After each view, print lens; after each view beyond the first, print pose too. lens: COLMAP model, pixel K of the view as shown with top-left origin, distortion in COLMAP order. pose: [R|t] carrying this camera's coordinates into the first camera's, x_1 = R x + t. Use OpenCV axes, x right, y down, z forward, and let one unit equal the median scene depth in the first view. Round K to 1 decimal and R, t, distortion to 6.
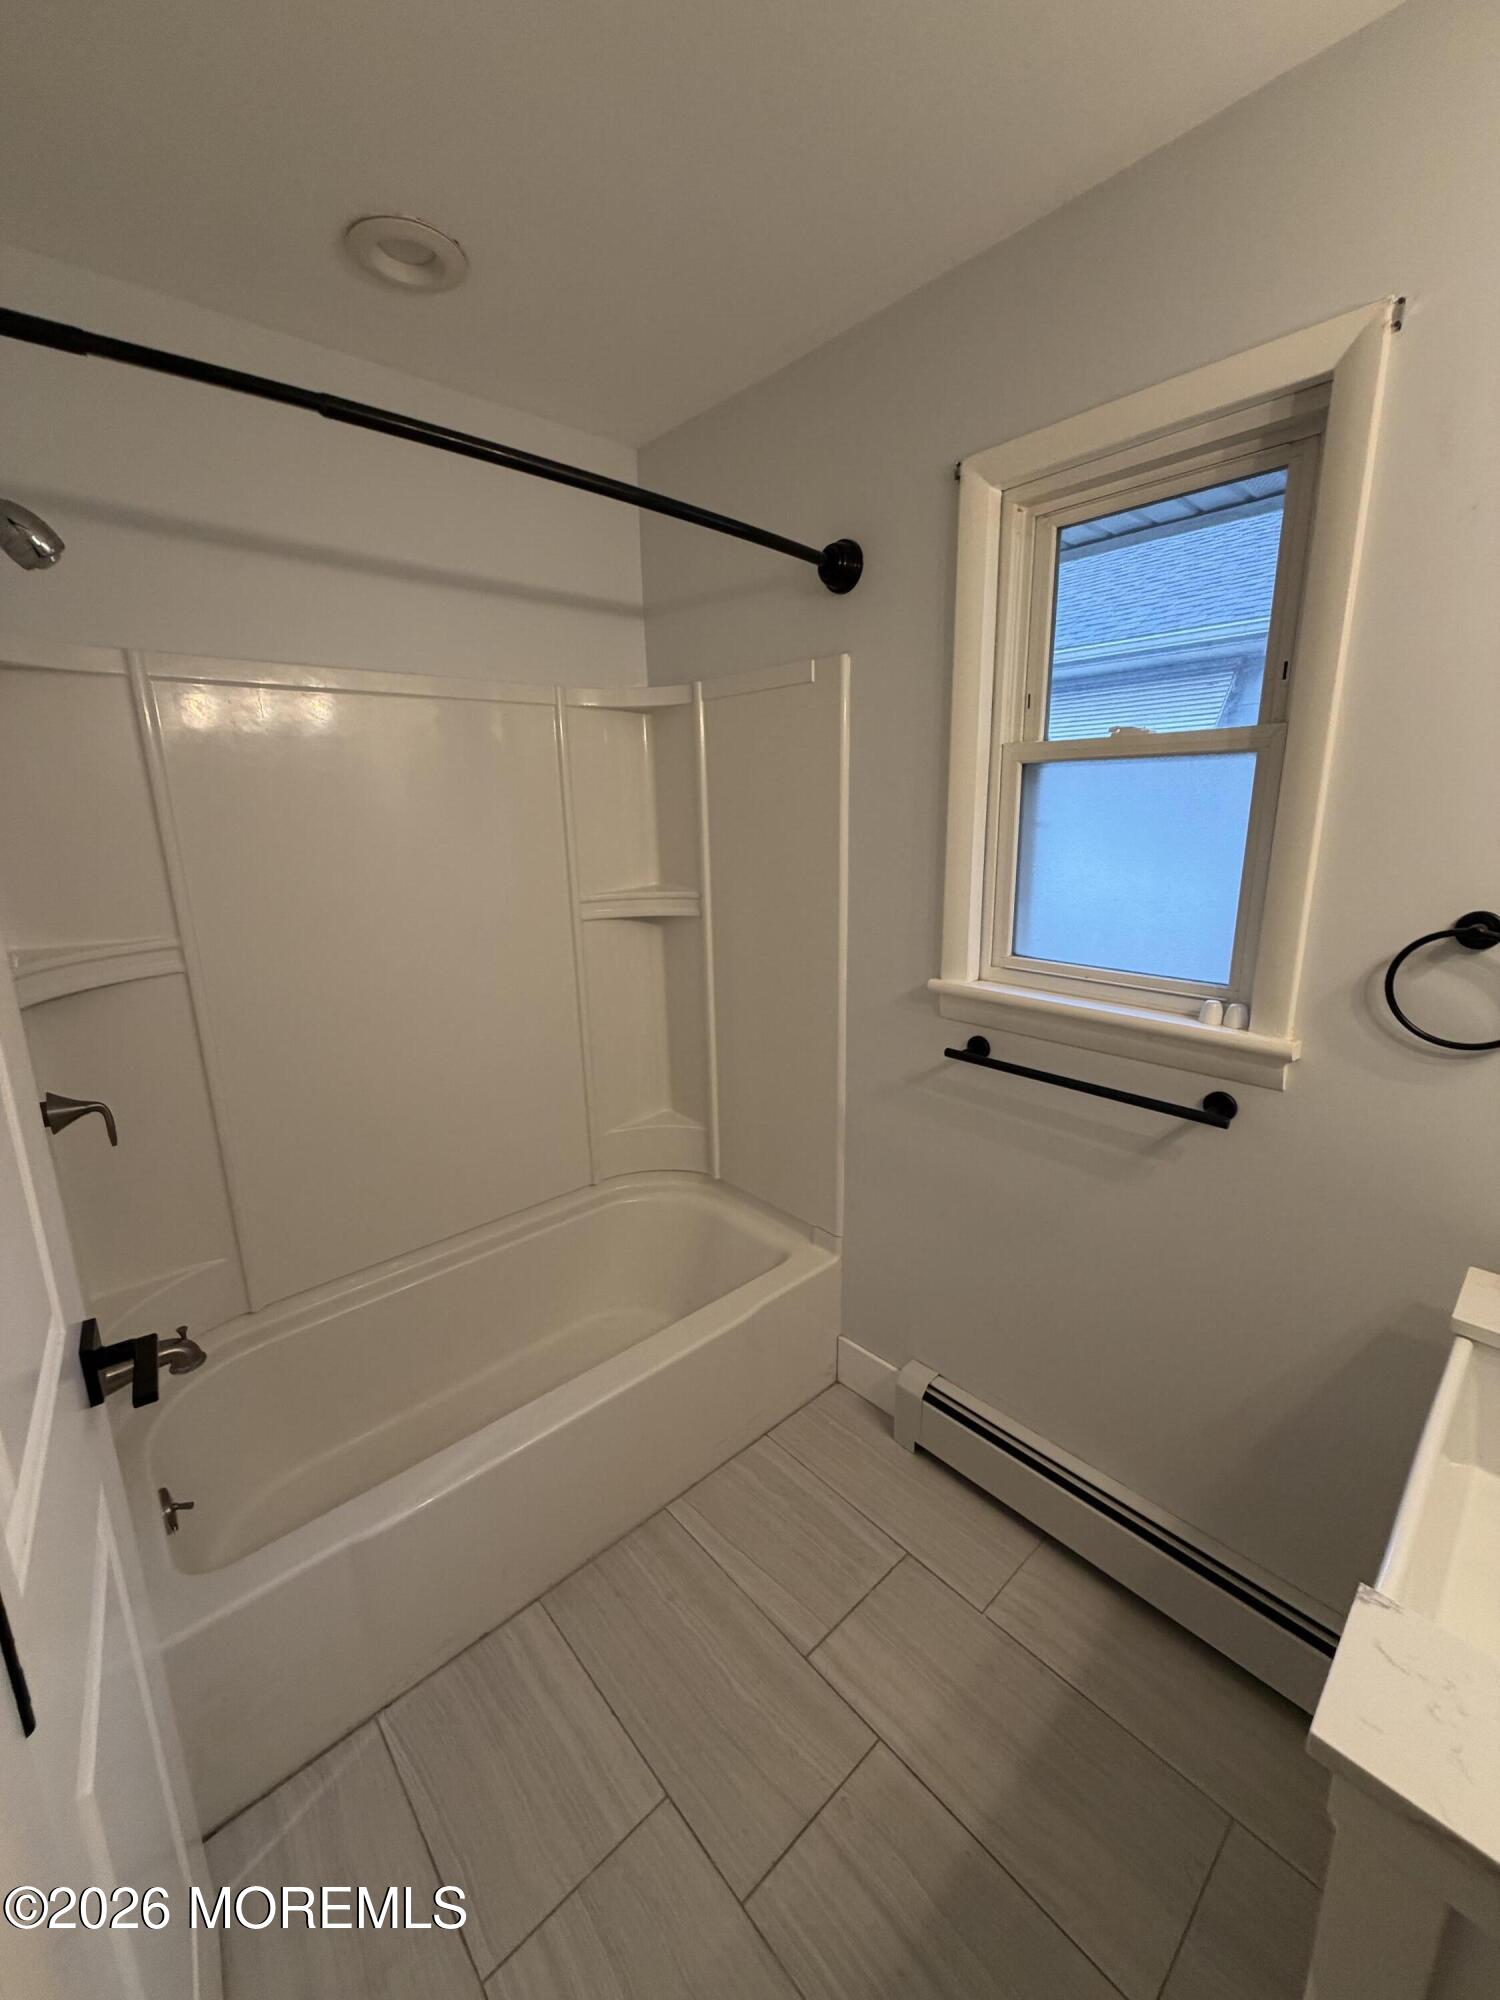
lens RADIAL K [[797.6, 0, 752.2], [0, 797.6, 991.3], [0, 0, 1]] dist [-0.001814, 0.000094]
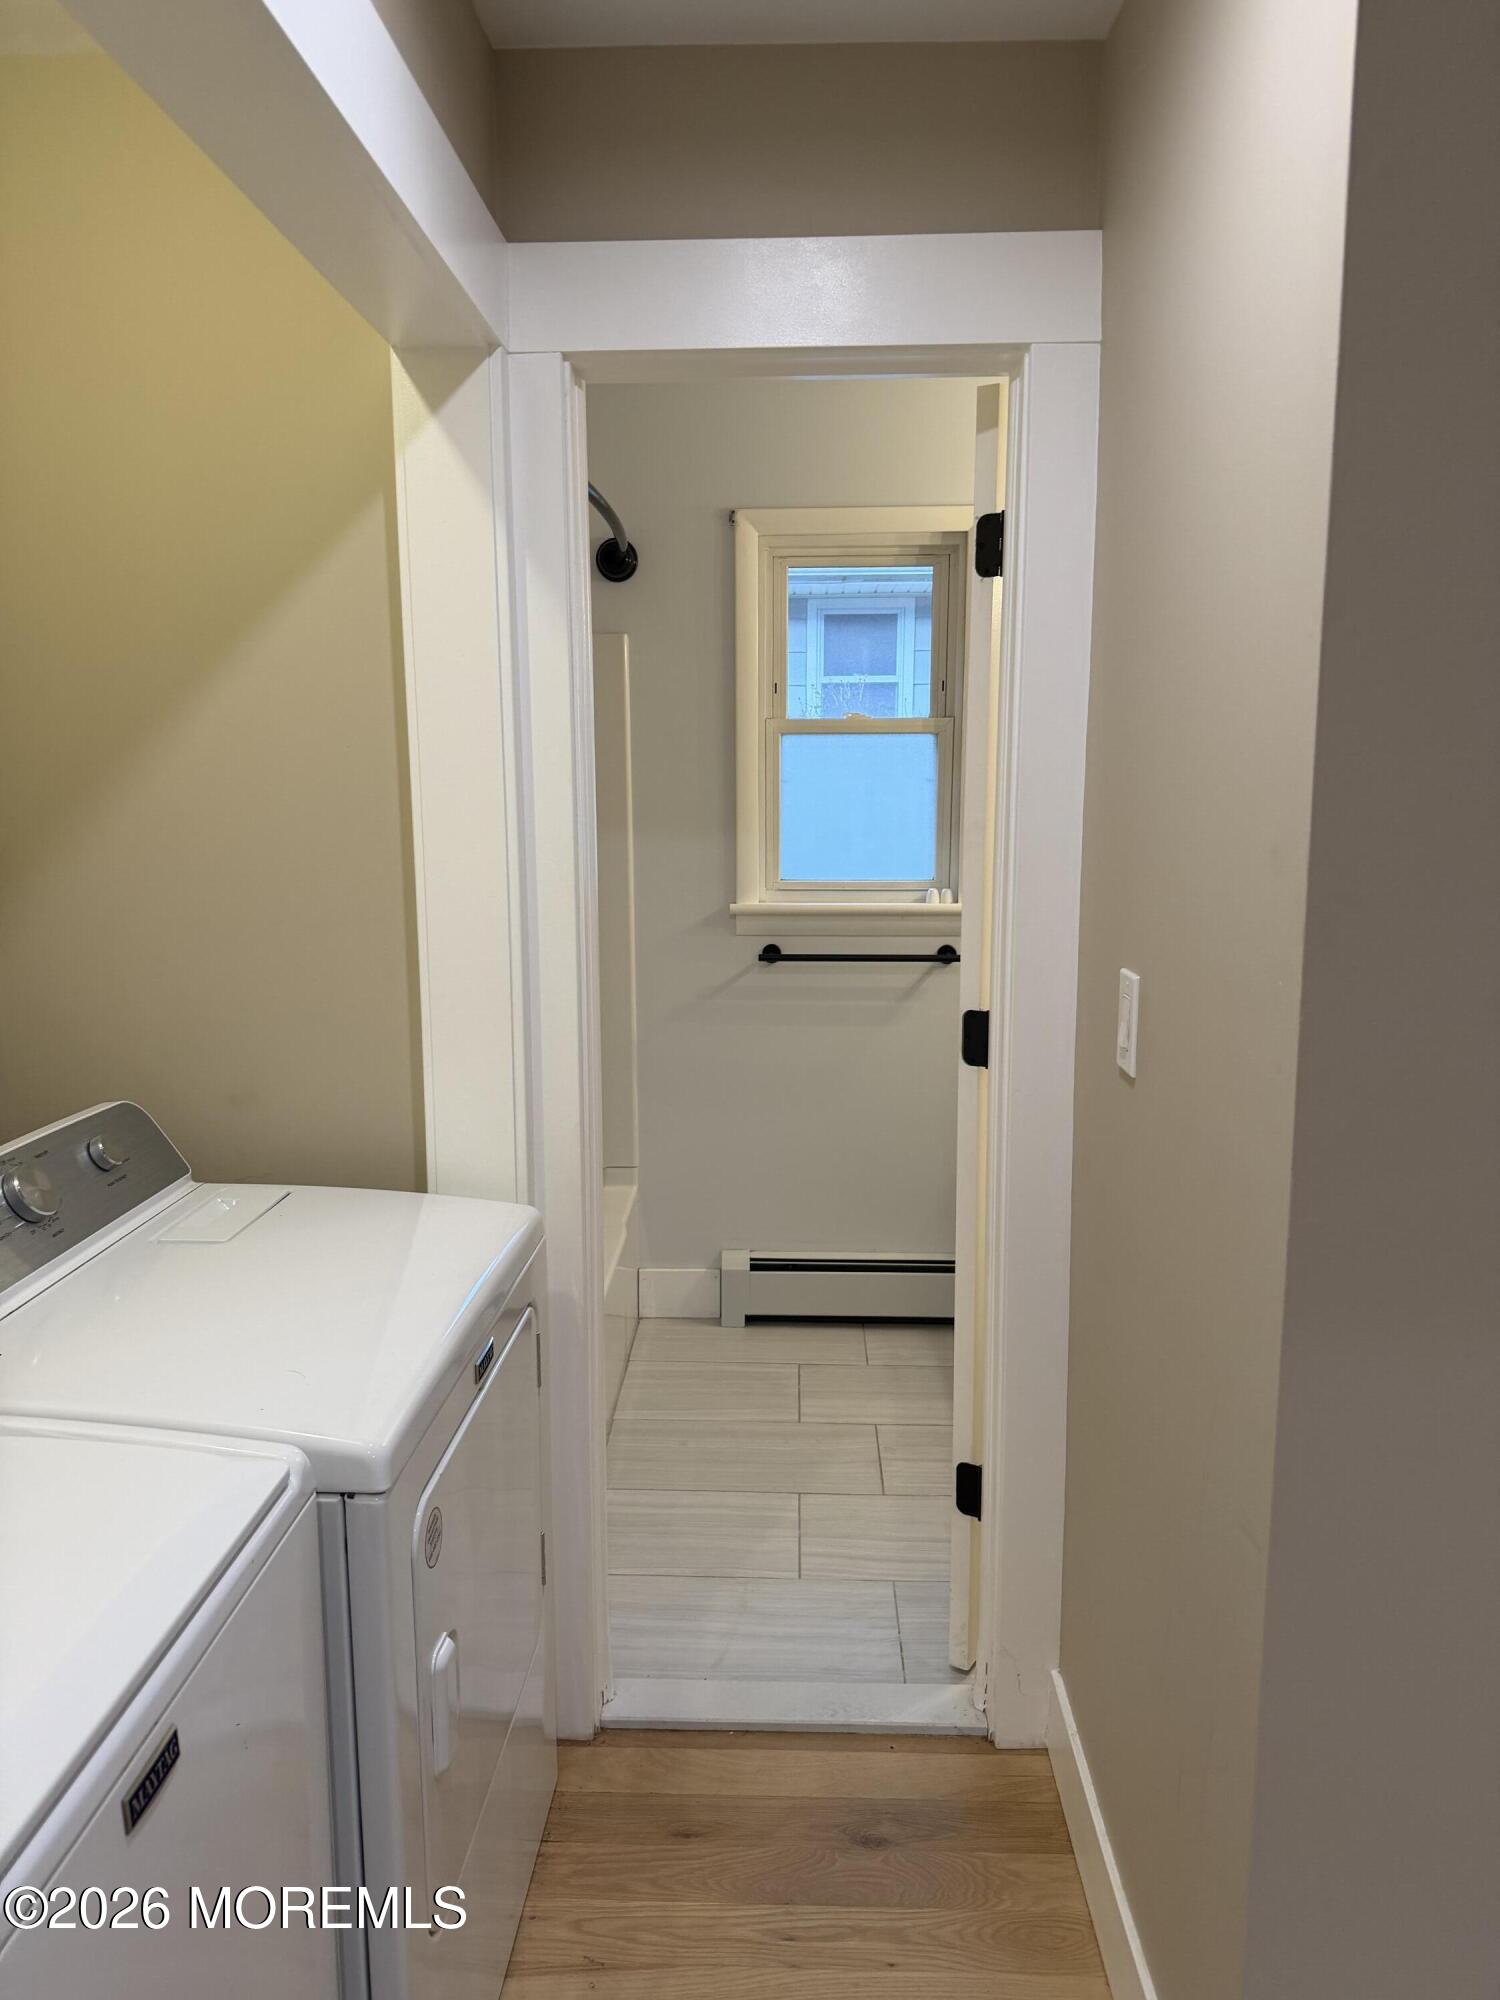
lens RADIAL K [[1384.8, 0, 731.1], [0, 1384.8, 997.5], [0, 0, 1]] dist [0.098793, -0.085603]
pose [[0.691956, -0.104999, 0.714263, -1.639163], [0.155502, 0.987821, -0.005433, 0.173383], [-0.704994, 0.114829, 0.699856, -0.600833]]
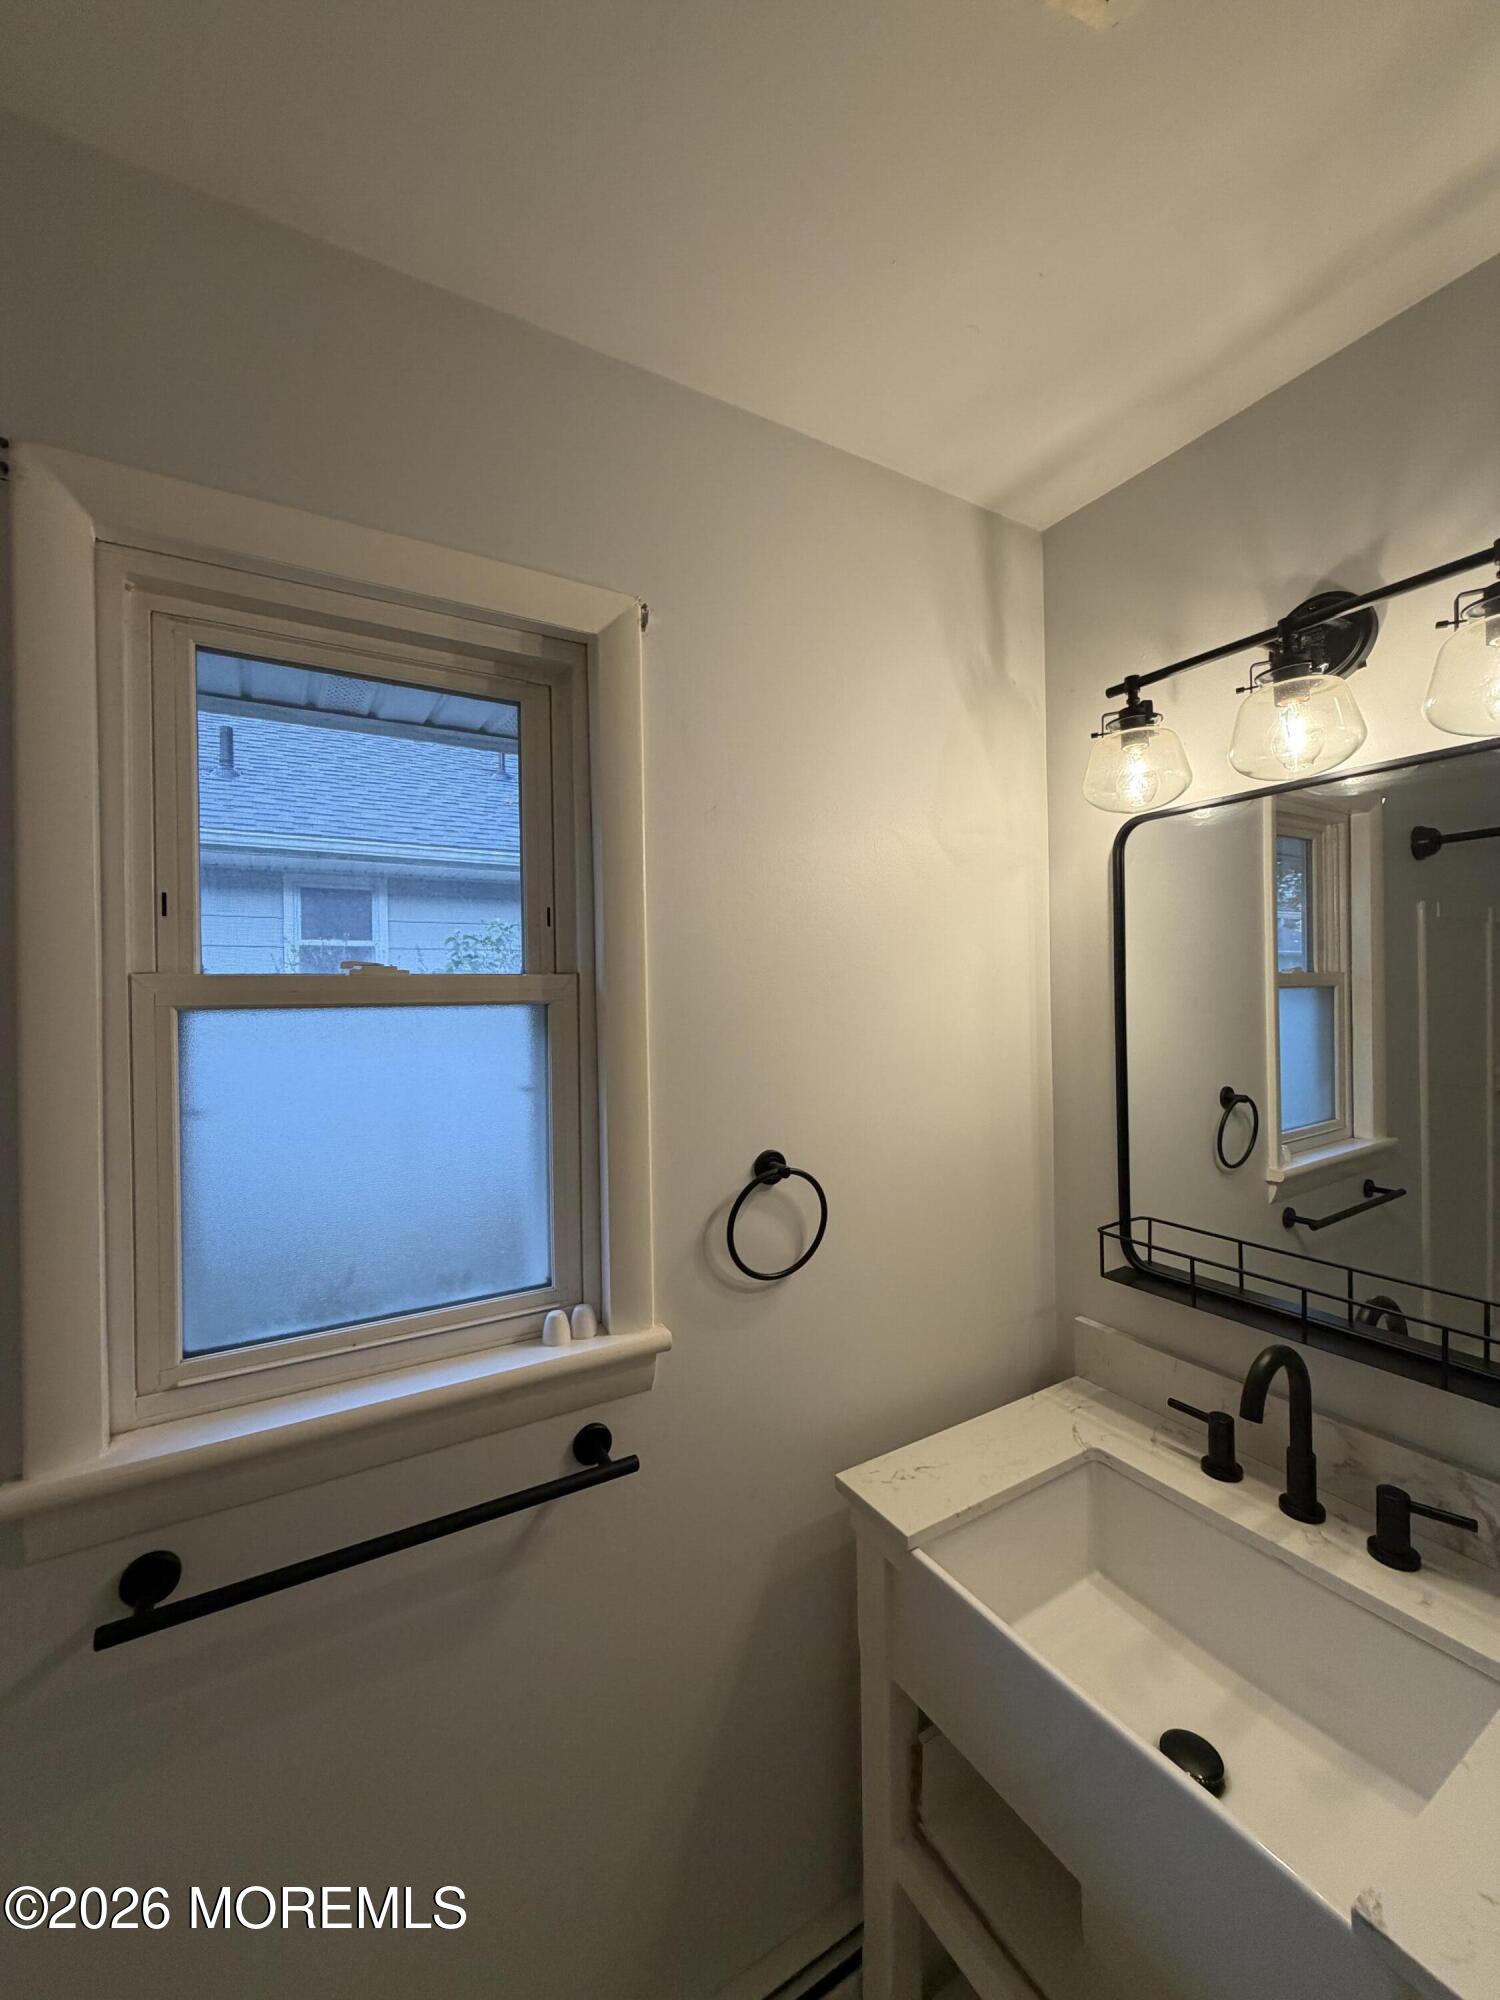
lens RADIAL K [[797.6, 0, 752.2], [0, 797.6, 991.3], [0, 0, 1]] dist [-0.001814, 0.000094]
pose [[0.186851, 0.021371, 0.982156, -0.153610], [0.235615, 0.969608, -0.065923, -0.189878], [-0.953715, 0.243728, 0.176137, 0.587221]]
